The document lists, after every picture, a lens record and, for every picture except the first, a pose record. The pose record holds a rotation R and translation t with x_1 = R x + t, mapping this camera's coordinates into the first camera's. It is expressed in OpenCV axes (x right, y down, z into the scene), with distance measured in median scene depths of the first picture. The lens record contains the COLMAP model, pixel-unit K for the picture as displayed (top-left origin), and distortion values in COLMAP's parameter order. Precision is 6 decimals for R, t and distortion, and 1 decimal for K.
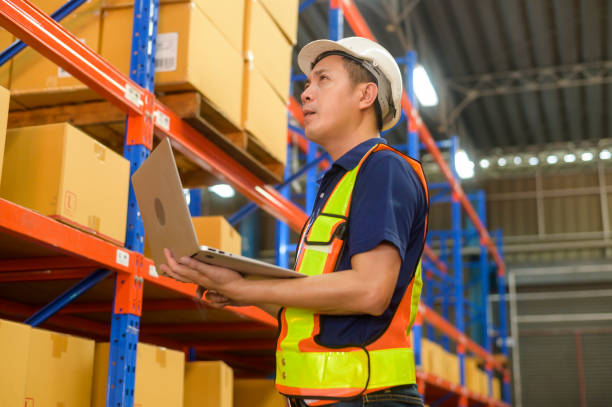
lens RADIAL K [[931.0, 0, 306.3], [0, 931.0, 200.4], [0, 0, 1]] dist [-0.009163, -0.017018]
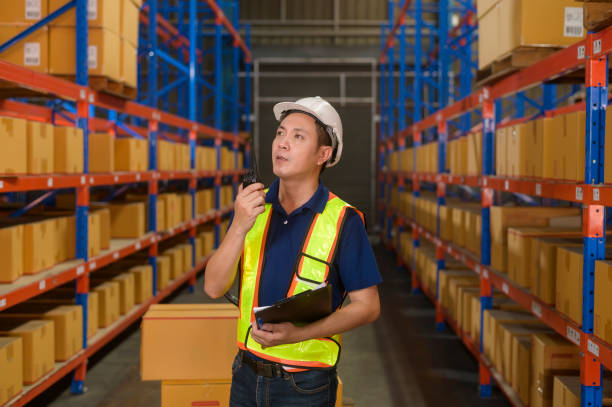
lens RADIAL K [[979.2, 0, 313.7], [0, 979.2, 202.0], [0, 0, 1]] dist [-0.005852, -0.021147]
pose [[0.959946, -0.012369, 0.279910, -0.060350], [-0.069224, 0.957584, 0.279716, -0.101543], [-0.271497, -0.287889, 0.918373, -0.216202]]
